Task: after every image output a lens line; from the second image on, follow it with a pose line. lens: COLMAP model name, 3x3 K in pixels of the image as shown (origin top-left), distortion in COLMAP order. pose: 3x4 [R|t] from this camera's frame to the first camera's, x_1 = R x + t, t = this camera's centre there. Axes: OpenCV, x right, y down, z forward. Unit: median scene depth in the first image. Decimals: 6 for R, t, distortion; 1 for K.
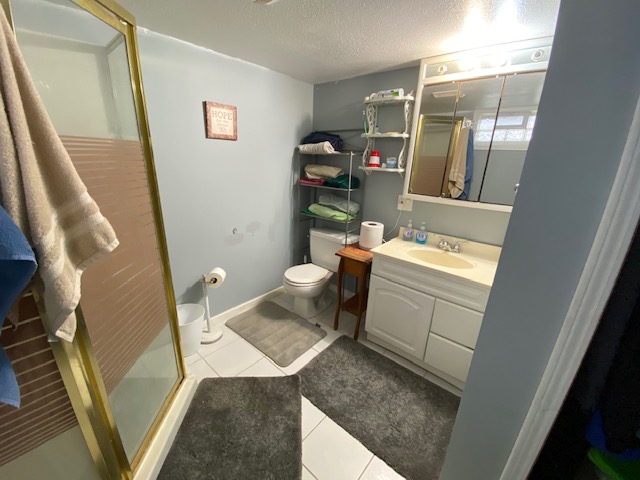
lens RADIAL K [[258.5, 0, 320.1], [0, 258.5, 236.0], [0, 0, 1]] dist [-0.024216, -0.004354]
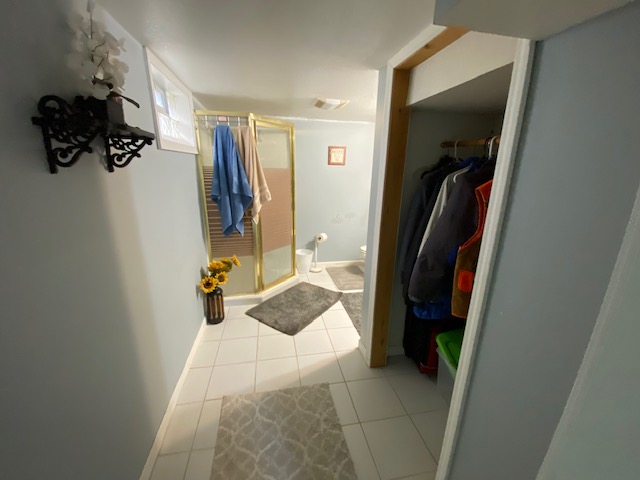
lens RADIAL K [[258.5, 0, 320.1], [0, 258.5, 241.6], [0, 0, 1]] dist [-0.024216, -0.004354]
pose [[0.783786, 0.137450, -0.605629, 0.787804], [-0.167465, 0.985853, 0.007016, 0.191309], [0.598025, 0.095923, 0.795716, -0.542534]]
